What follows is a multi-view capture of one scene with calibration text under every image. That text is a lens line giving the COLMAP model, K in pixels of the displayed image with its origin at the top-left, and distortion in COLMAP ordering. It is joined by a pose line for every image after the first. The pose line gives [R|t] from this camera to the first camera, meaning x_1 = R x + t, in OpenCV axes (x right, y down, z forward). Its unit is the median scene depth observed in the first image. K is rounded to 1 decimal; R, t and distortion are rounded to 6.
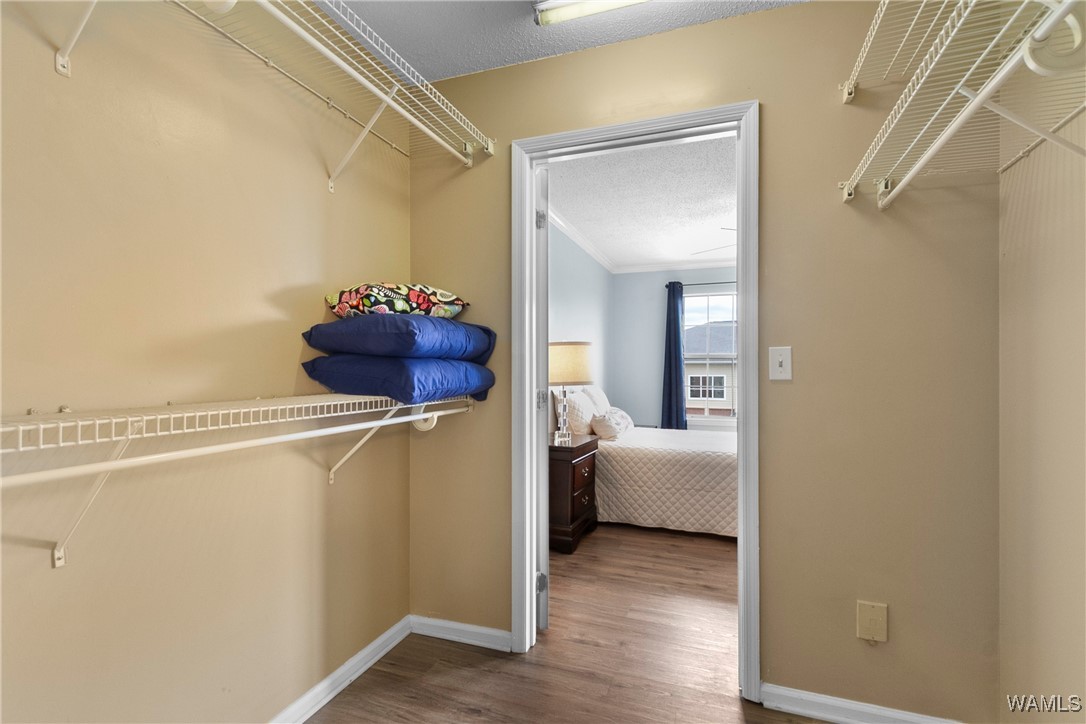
lens RADIAL K [[515.1, 0, 534.4], [0, 515.1, 373.2], [0, 0, 1]] dist [0.011351, -0.000938]
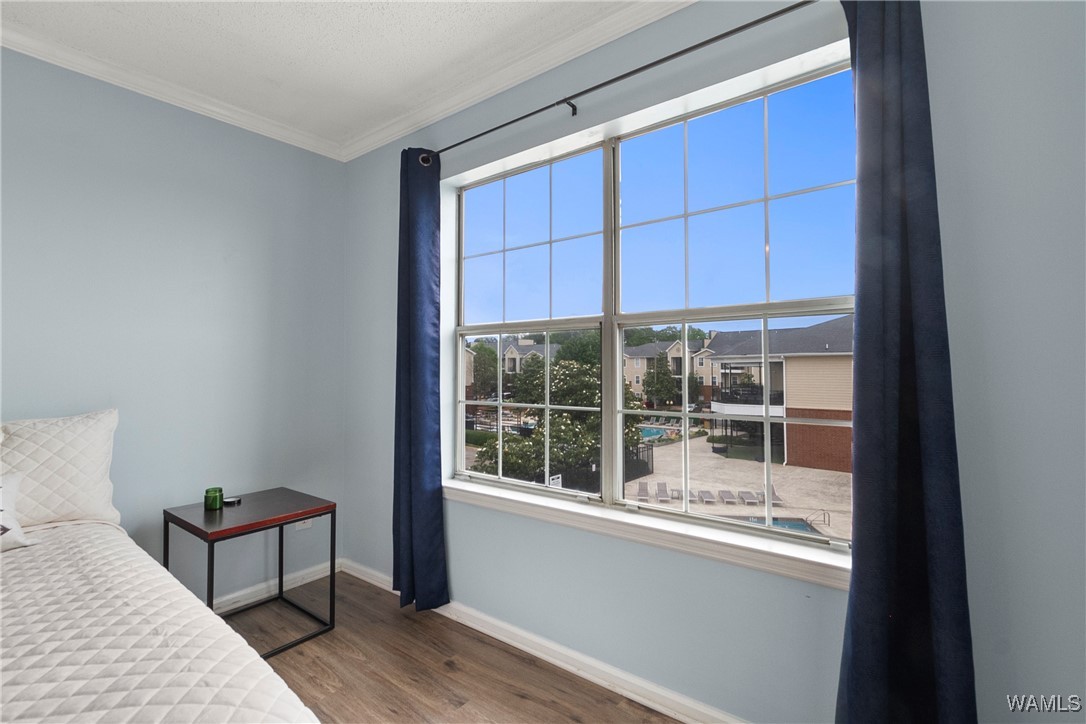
lens RADIAL K [[520.7, 0, 533.9], [0, 520.7, 356.6], [0, 0, 1]] dist [0.002896, 0.000049]
pose [[0.954745, -0.010633, -0.297234, 0.754323], [0.003936, 0.999725, -0.023119, -0.002836], [0.297398, 0.020903, 0.954525, 0.984322]]
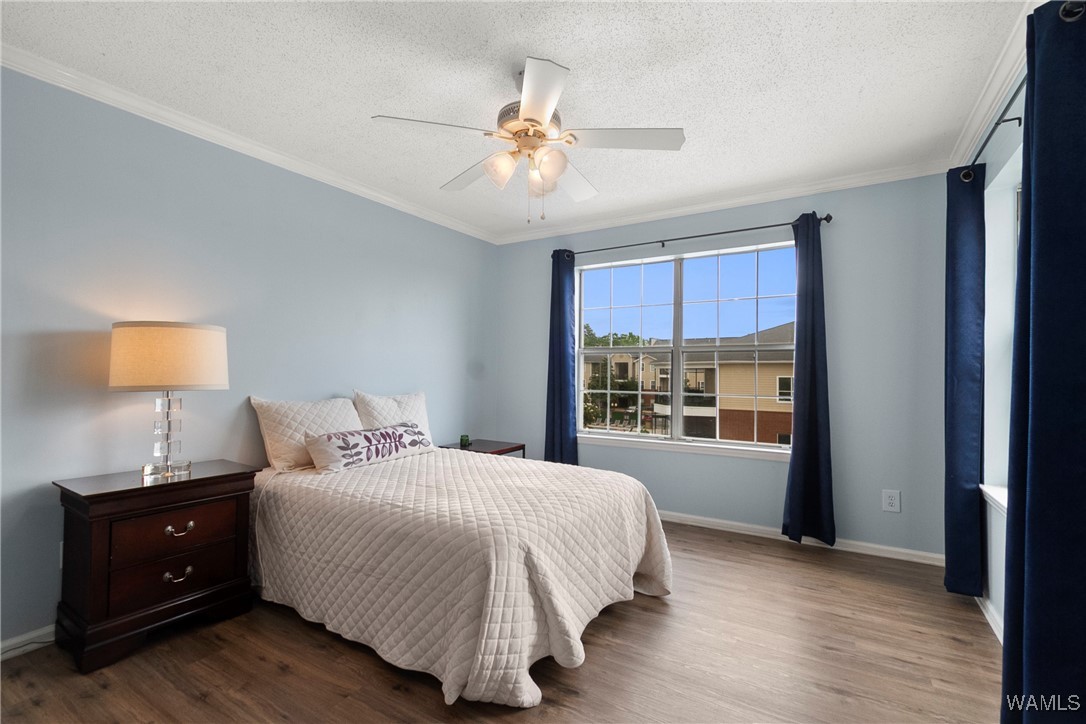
lens RADIAL K [[507.7, 0, 536.6], [0, 507.7, 367.7], [0, 0, 1]] dist [0.009218, -0.000574]
pose [[0.981692, 0.005078, -0.190406, 0.583760], [-0.006914, 0.999936, -0.008976, -0.001967], [0.190348, 0.010128, 0.981664, 0.431154]]
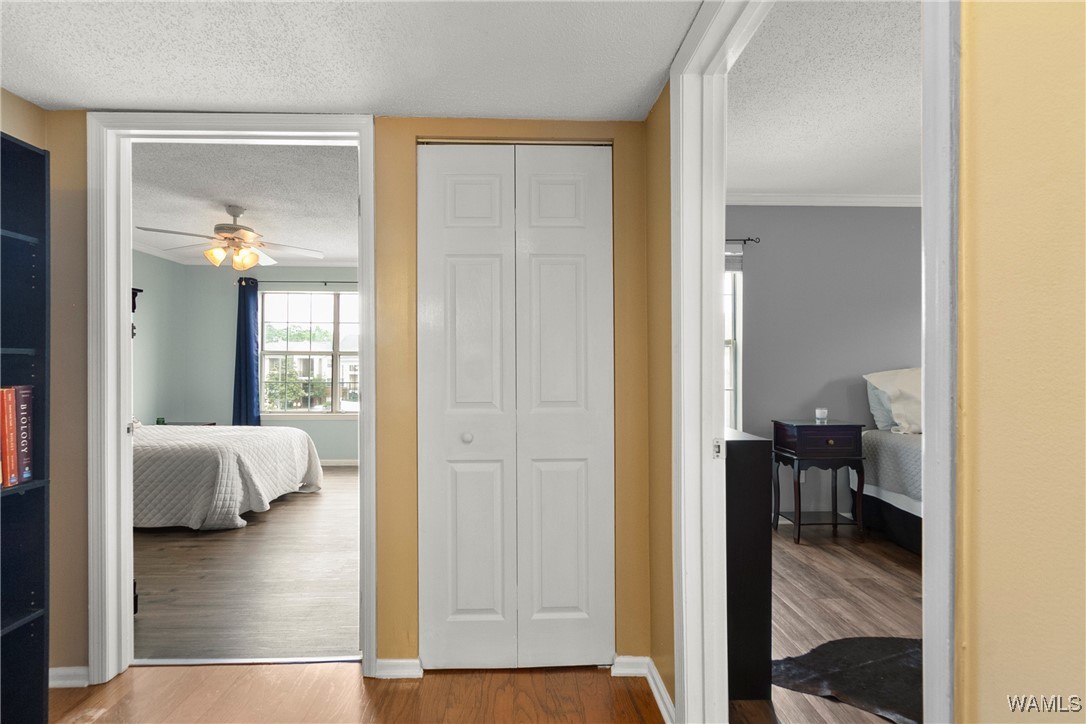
lens RADIAL K [[520.9, 0, 542.0], [0, 520.9, 365.0], [0, 0, 1]] dist [0.015155, 0.000333]
pose [[0.921904, 0.004897, 0.387387, 0.631392], [-0.001336, 0.999954, -0.009462, 0.000797], [-0.387416, 0.008206, 0.921869, -0.246281]]
